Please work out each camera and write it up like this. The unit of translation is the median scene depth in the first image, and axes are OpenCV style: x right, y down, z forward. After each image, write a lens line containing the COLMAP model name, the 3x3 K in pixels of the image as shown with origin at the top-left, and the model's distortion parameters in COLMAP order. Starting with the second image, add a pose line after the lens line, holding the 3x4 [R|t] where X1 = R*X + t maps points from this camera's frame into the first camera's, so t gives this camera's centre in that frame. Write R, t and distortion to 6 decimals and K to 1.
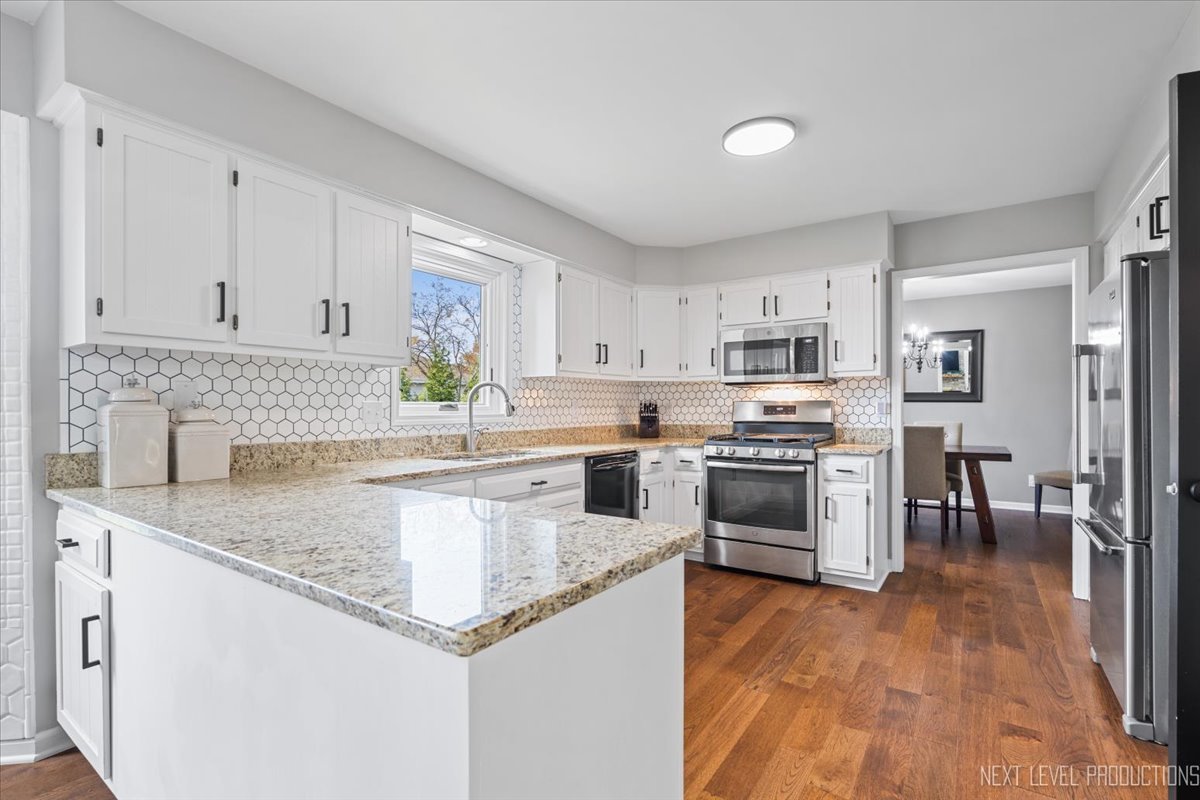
lens RADIAL K [[542.5, 0, 599.0], [0, 542.5, 406.3], [0, 0, 1]] dist [-0.009202, 0.000770]
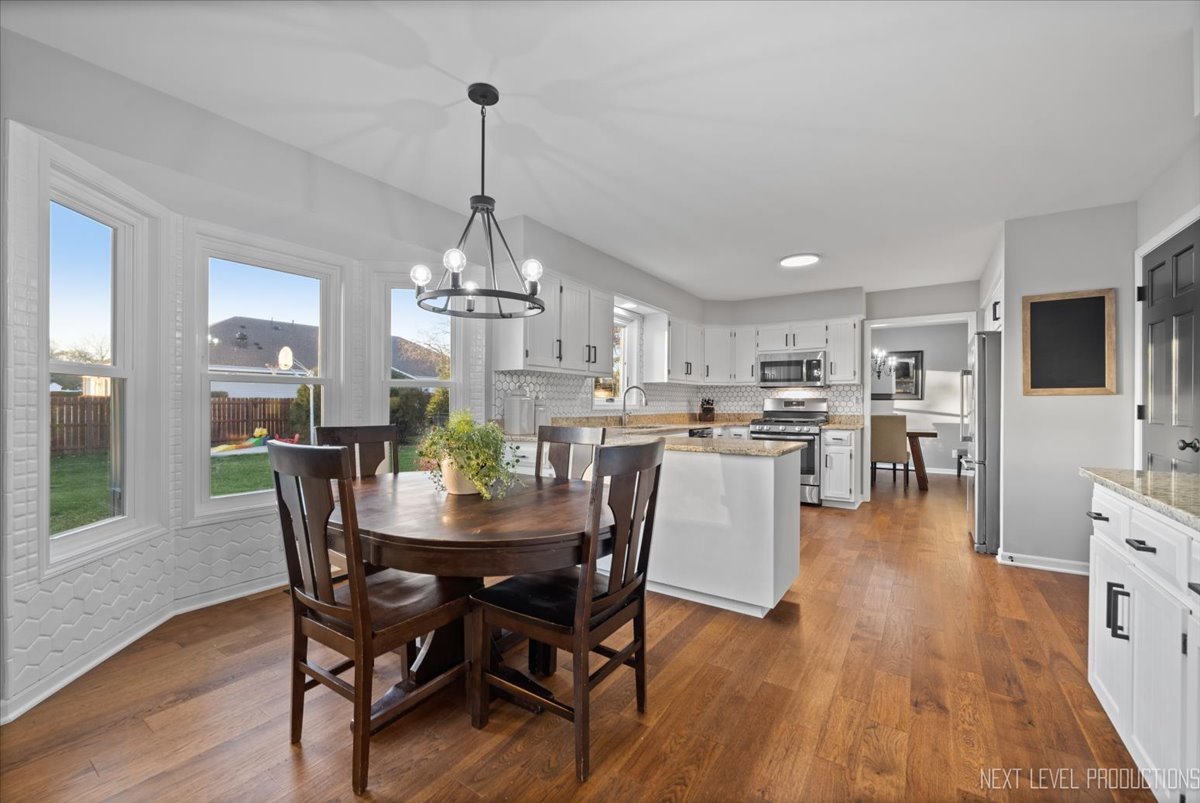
lens RADIAL K [[494.8, 0, 601.0], [0, 494.8, 401.5], [0, 0, 1]] dist [0.000287, -0.000156]
pose [[0.999632, 0.007750, 0.025985, -0.293047], [-0.007716, 0.999969, -0.001393, 0.007174], [-0.025995, 0.001191, 0.999661, -0.478068]]
